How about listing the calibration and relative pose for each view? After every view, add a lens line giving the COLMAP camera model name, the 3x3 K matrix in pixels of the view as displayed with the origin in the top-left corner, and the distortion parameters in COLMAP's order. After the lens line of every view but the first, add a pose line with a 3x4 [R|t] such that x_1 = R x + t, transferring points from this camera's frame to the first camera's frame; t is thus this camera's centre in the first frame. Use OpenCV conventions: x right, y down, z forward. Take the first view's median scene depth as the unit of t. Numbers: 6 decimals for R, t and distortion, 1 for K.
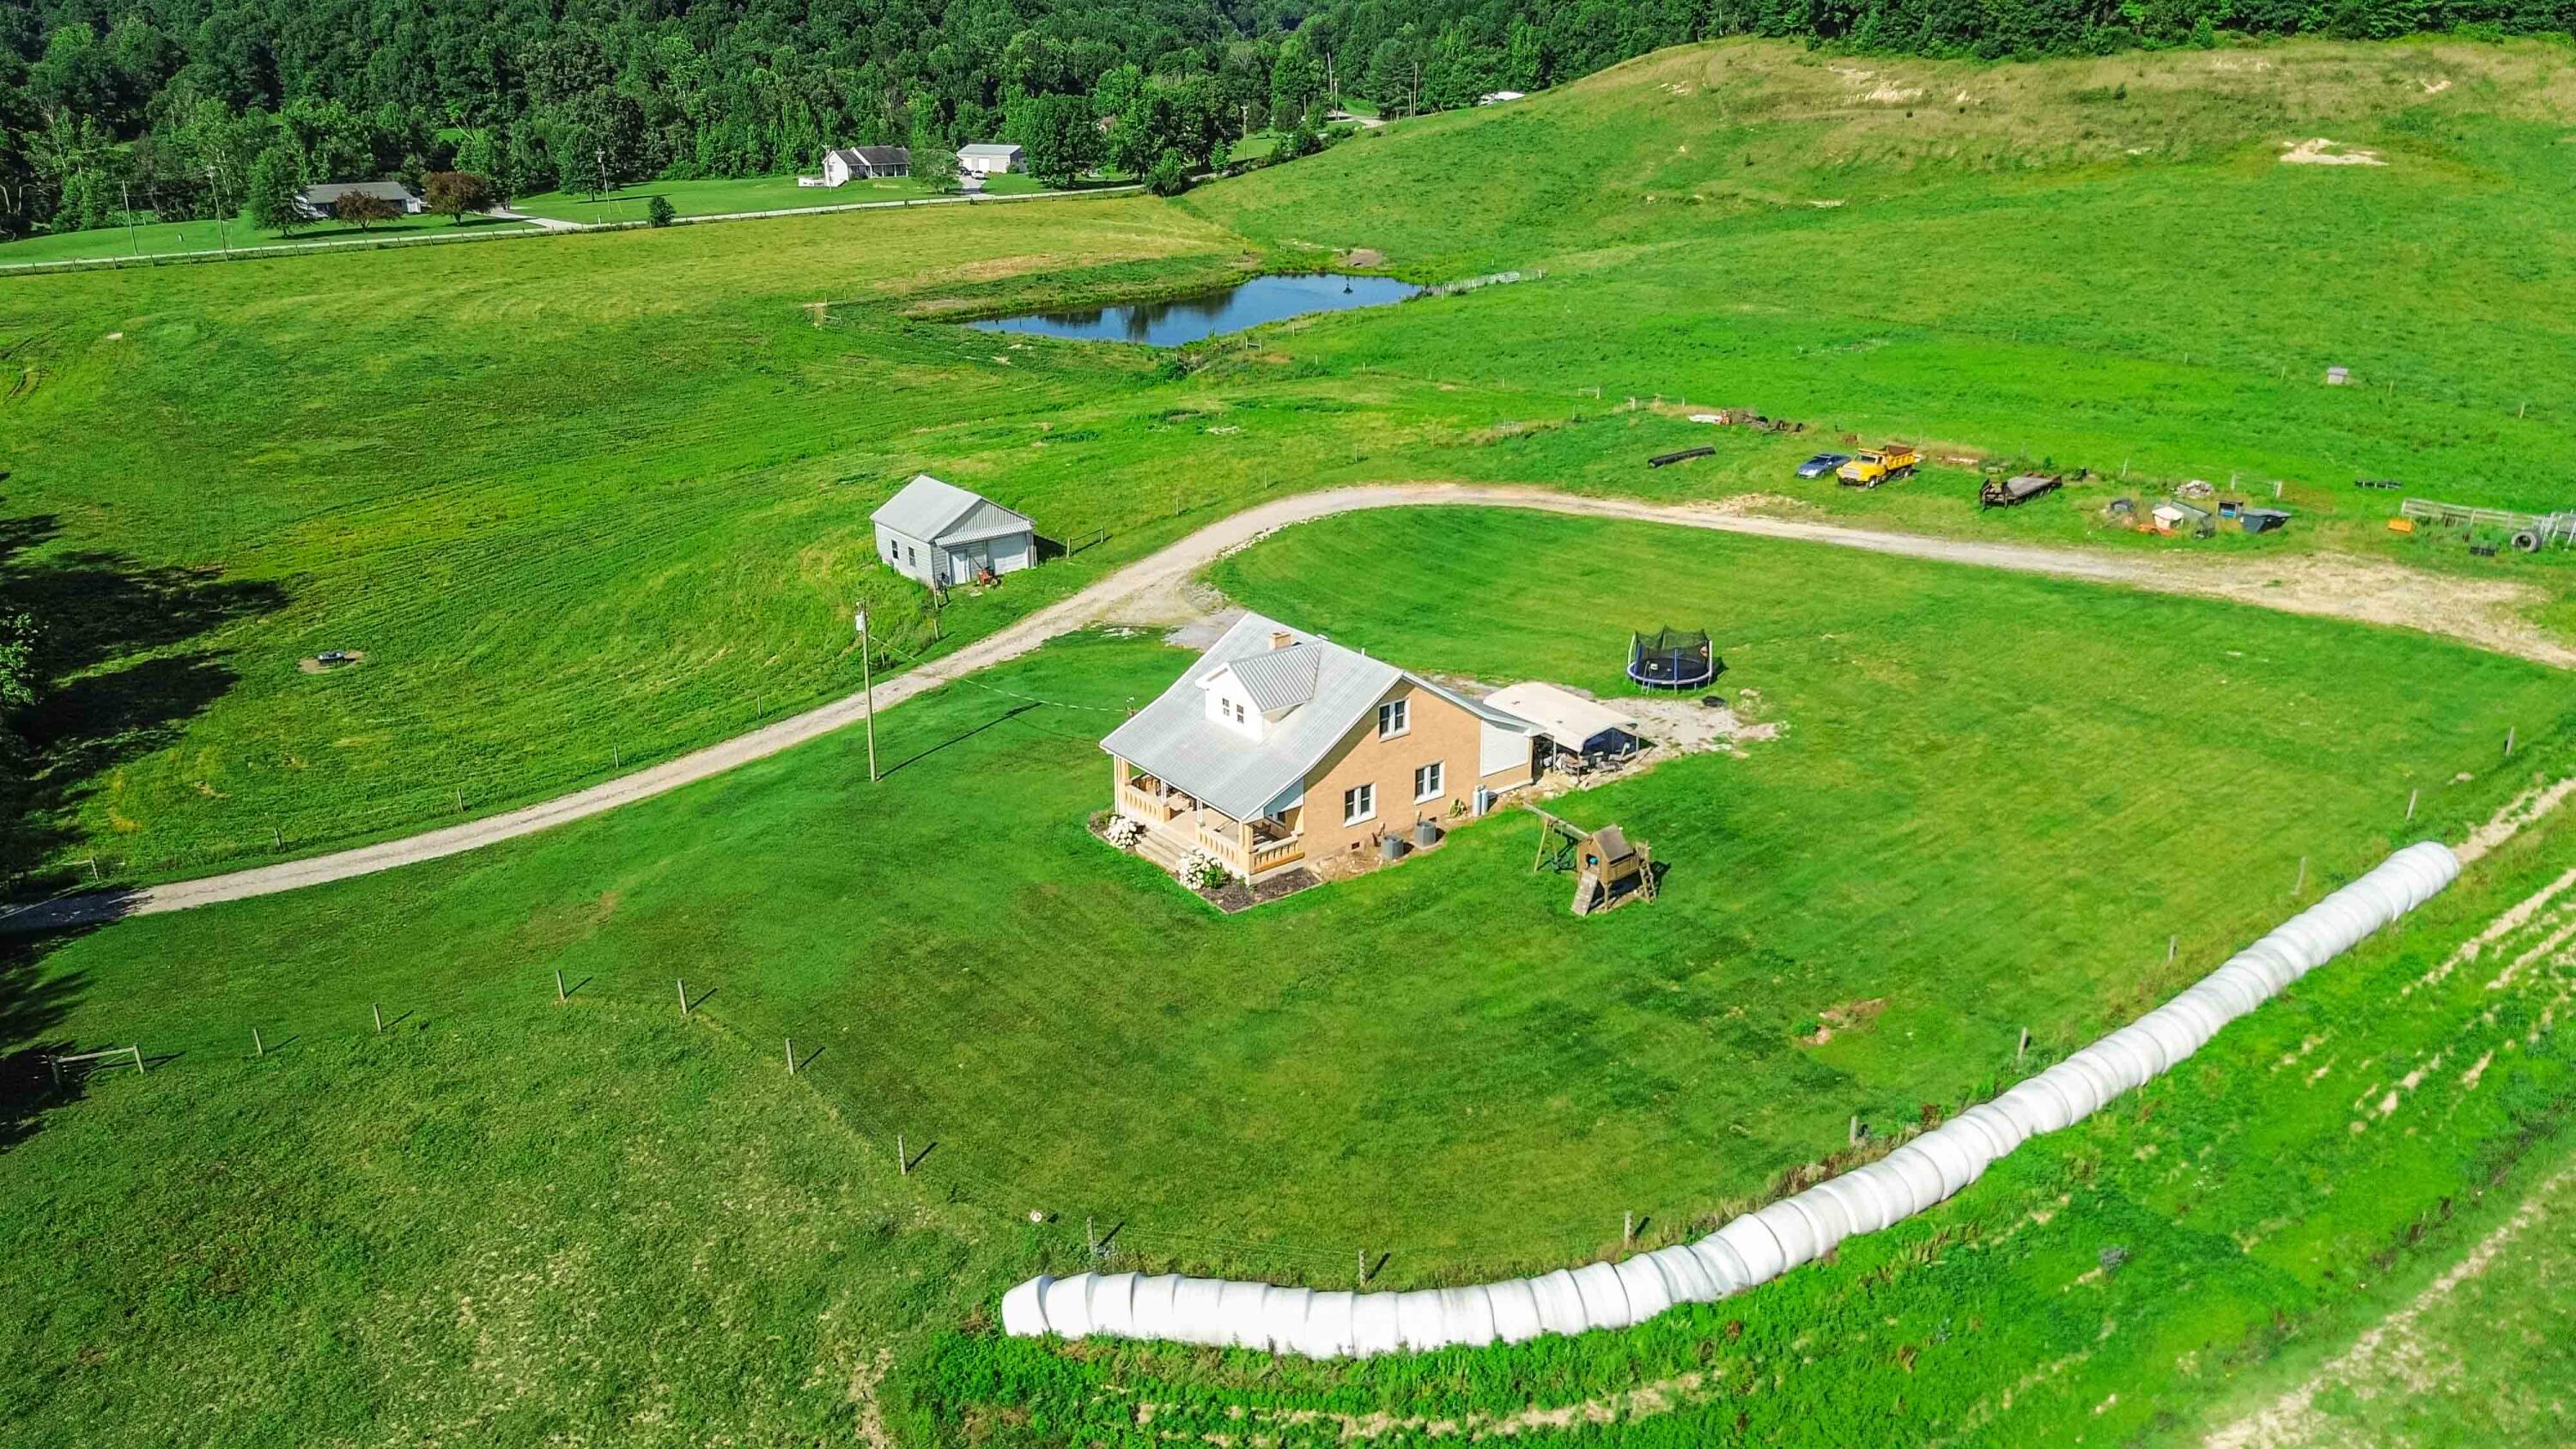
lens RADIAL K [[1826.6, 0, 1281.6], [0, 1826.6, 717.4], [0, 0, 1]] dist [0.053509, -0.046056]
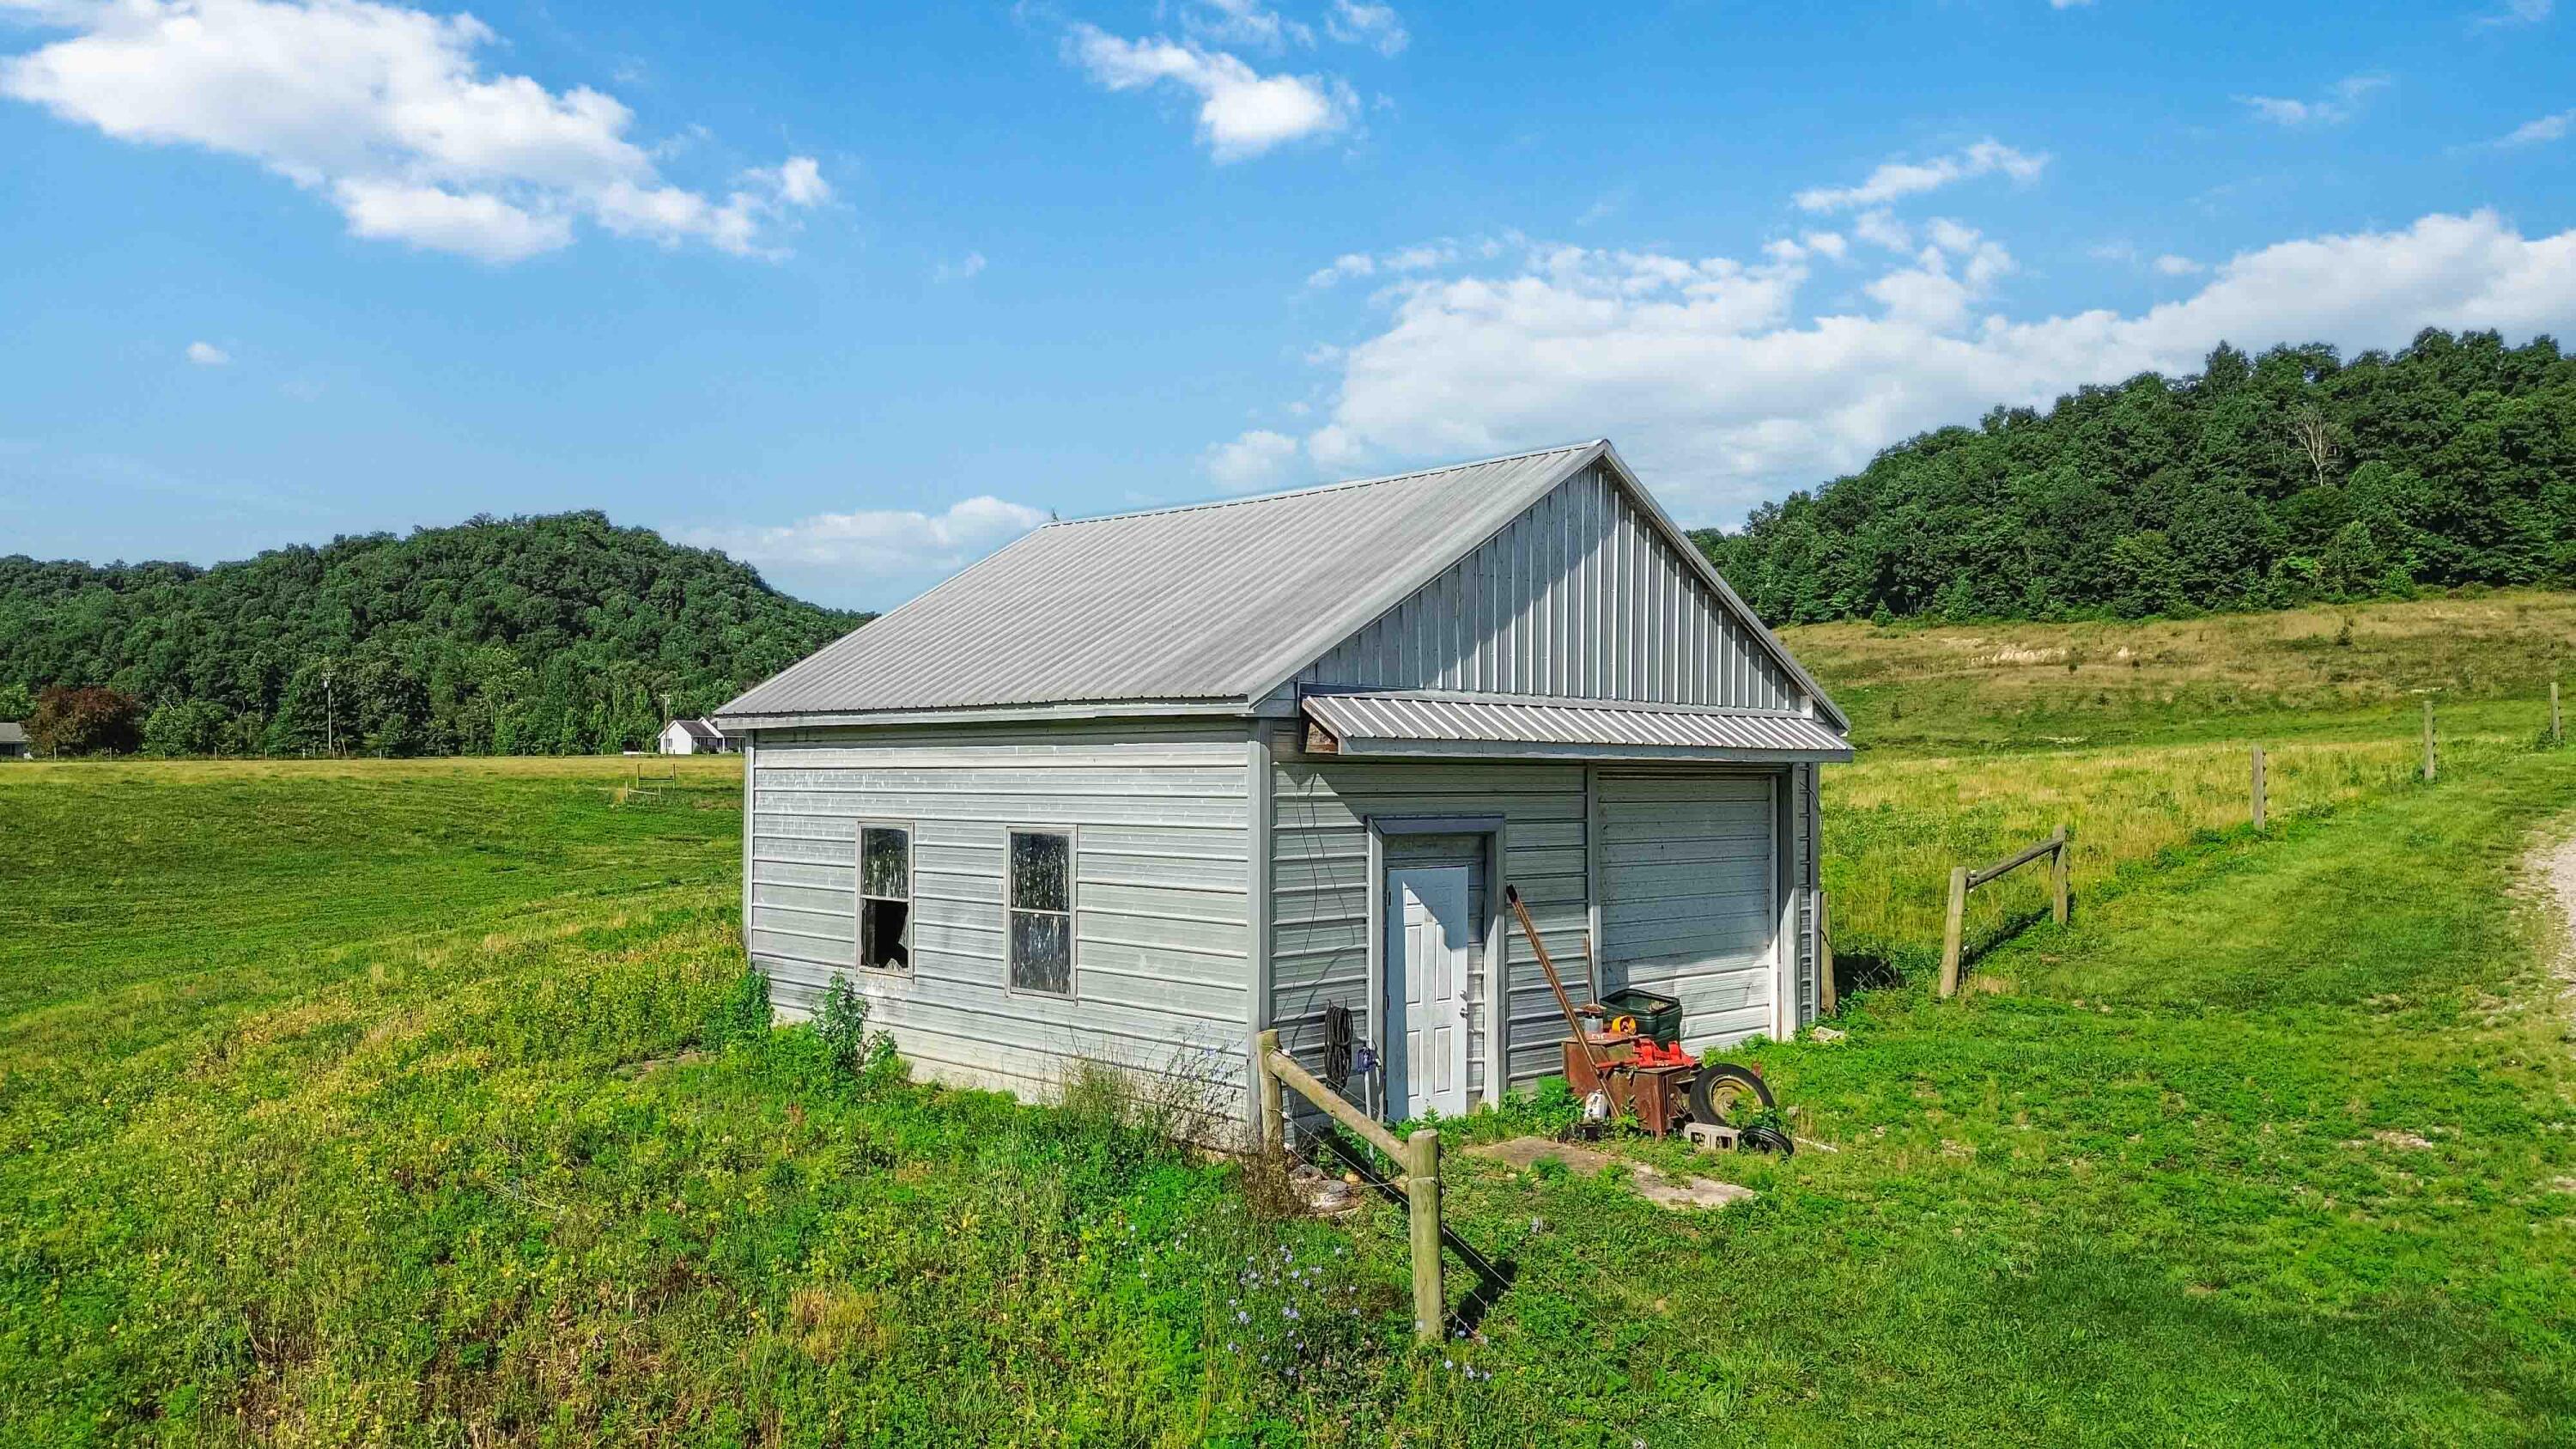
lens RADIAL K [[1826.6, 0, 1292.0], [0, 1826.6, 720.9], [0, 0, 1]] dist [0.053509, -0.046056]
pose [[0.995412, 0.009608, 0.095201, -0.070084], [0.026846, 0.926940, -0.374249, -0.018848], [-0.091841, 0.375088, 0.922428, 0.312718]]
